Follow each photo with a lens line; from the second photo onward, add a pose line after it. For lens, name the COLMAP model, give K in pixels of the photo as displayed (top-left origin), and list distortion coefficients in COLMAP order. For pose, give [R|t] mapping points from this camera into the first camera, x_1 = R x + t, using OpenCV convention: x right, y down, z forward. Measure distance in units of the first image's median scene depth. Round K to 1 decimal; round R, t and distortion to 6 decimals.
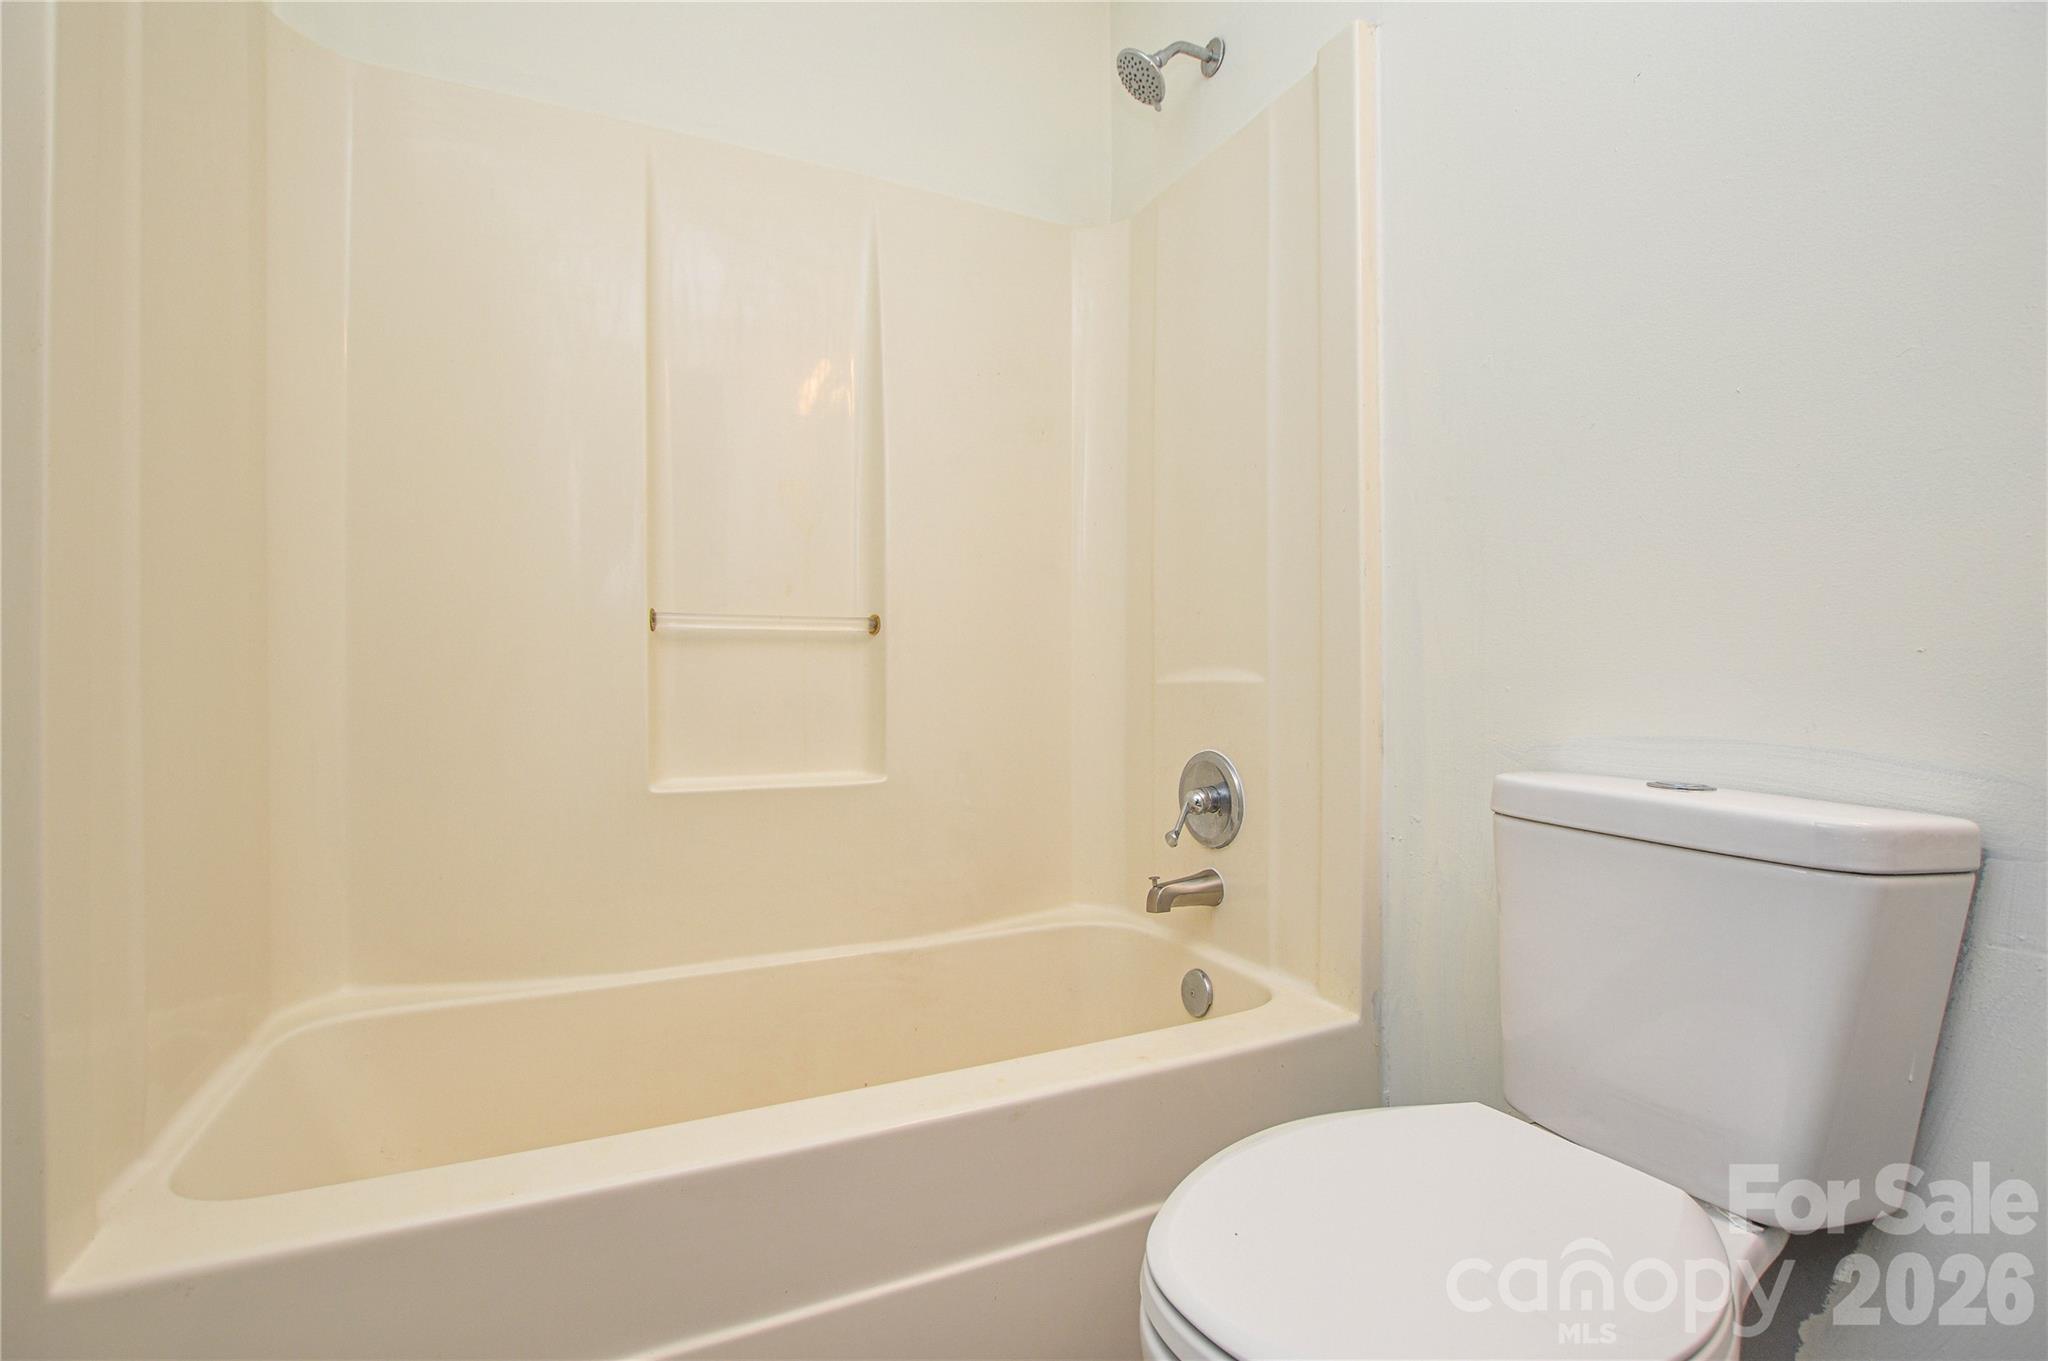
lens RADIAL K [[924.6, 0, 1016.7], [0, 924.6, 681.3], [0, 0, 1]] dist [-0.025598, 0.000584]
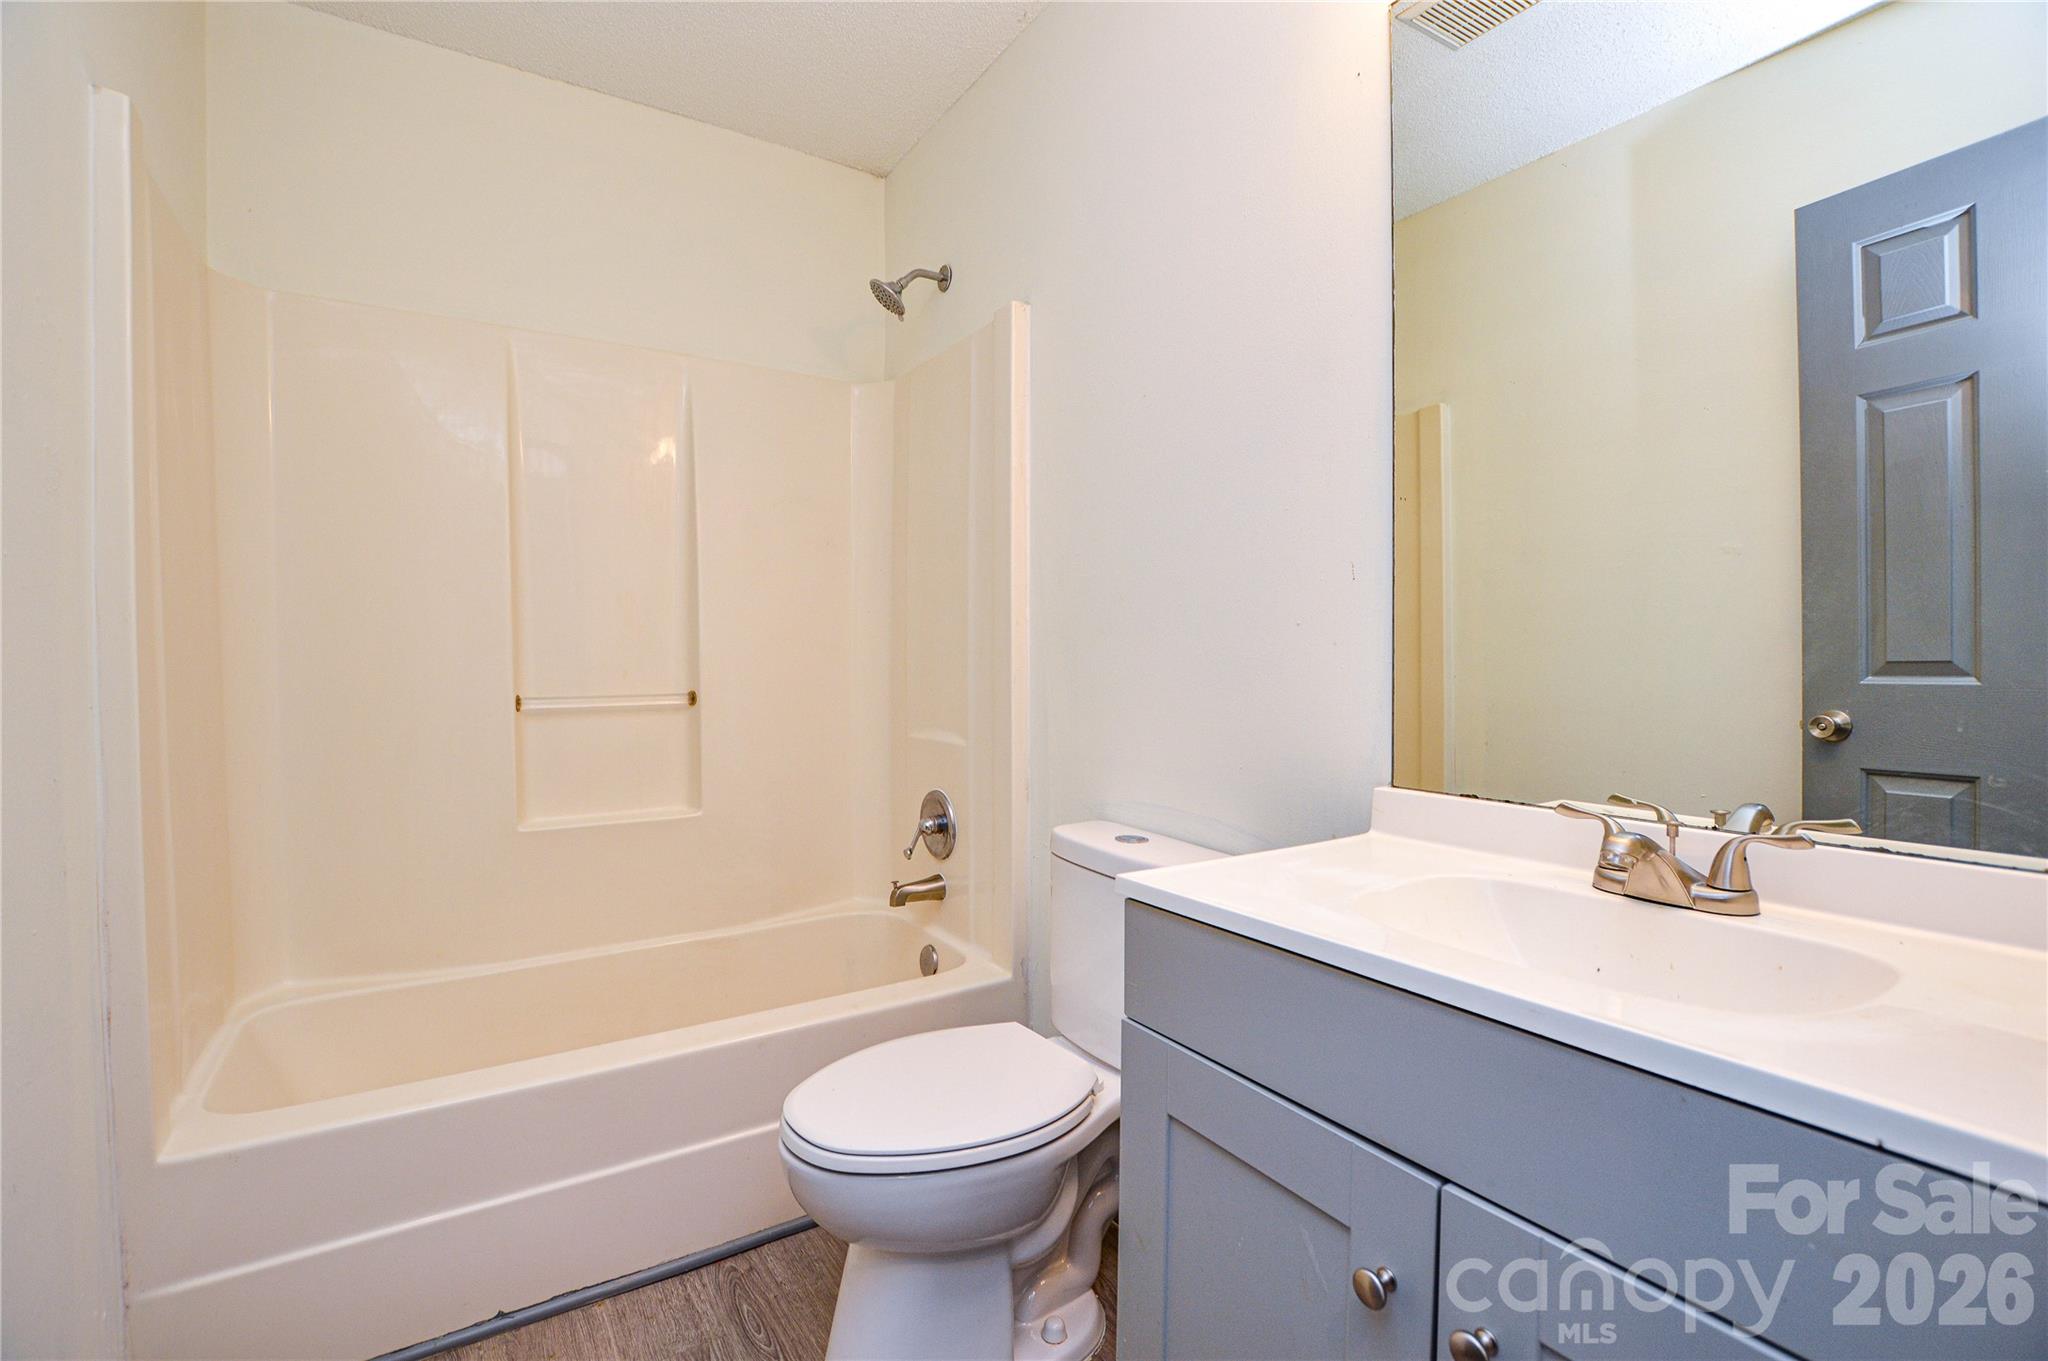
lens RADIAL K [[913.7, 0, 1021.0], [0, 913.7, 678.4], [0, 0, 1]] dist [-0.026678, 0.000839]
pose [[0.993356, -0.003817, 0.115018, 0.181692], [0.000736, 0.999640, 0.026826, -0.134909], [-0.115079, -0.026563, 0.993001, -0.397214]]
